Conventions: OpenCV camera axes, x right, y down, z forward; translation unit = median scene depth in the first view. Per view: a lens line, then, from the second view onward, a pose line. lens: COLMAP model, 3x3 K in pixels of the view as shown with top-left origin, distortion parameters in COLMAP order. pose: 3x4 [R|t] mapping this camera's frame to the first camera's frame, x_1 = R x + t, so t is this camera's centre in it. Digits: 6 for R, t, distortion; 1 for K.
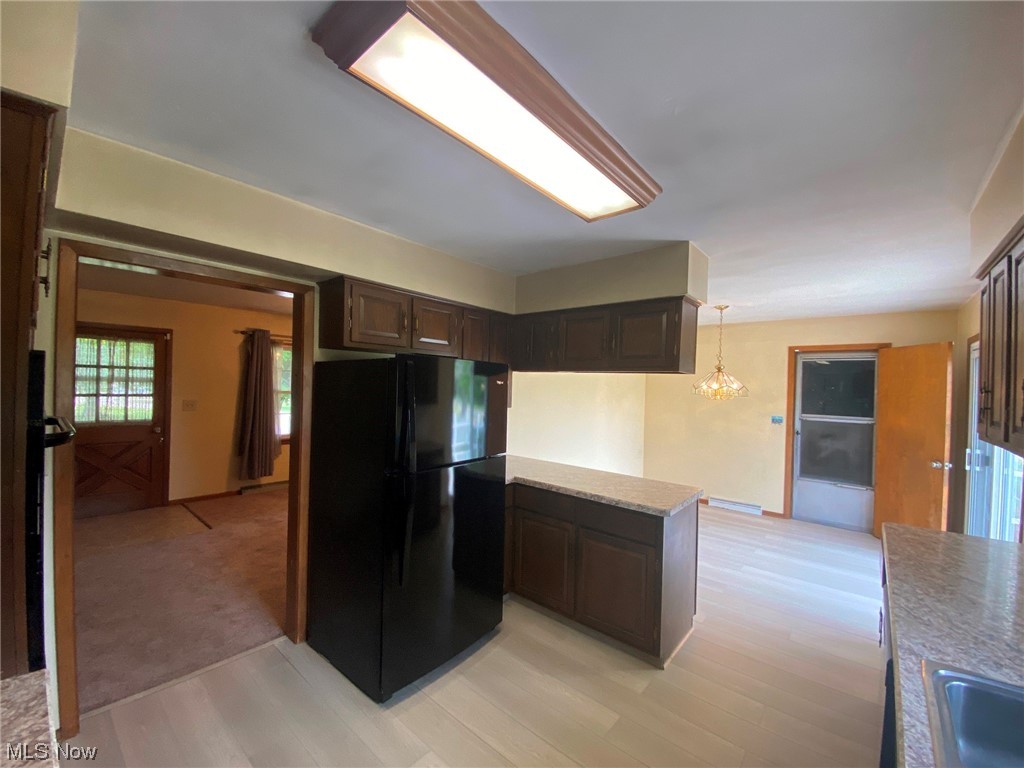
lens RADIAL K [[418.4, 0, 512.0], [0, 418.4, 384.0], [0, 0, 1]] dist [0.038899, -0.031606]
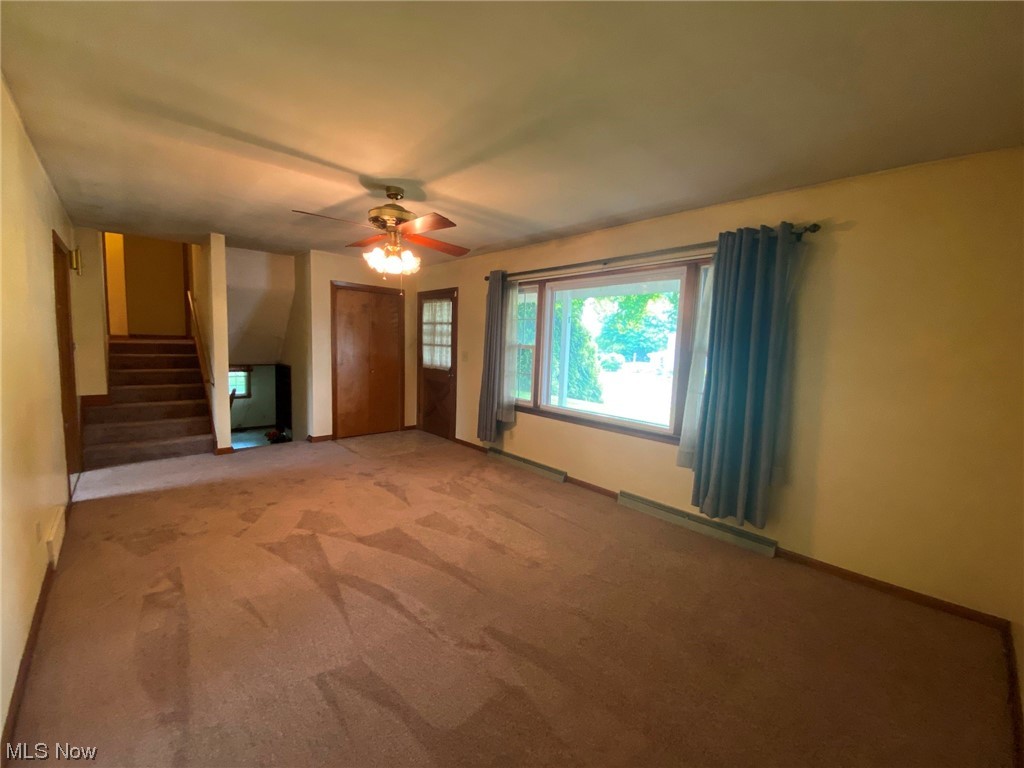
lens RADIAL K [[418.4, 0, 512.0], [0, 418.4, 384.0], [0, 0, 1]] dist [0.038899, -0.031606]
pose [[-0.099967, 0.071992, -0.992383, 0.312818], [-0.039151, 0.996322, 0.076222, 0.036917], [0.994220, 0.046472, -0.096780, 1.317602]]
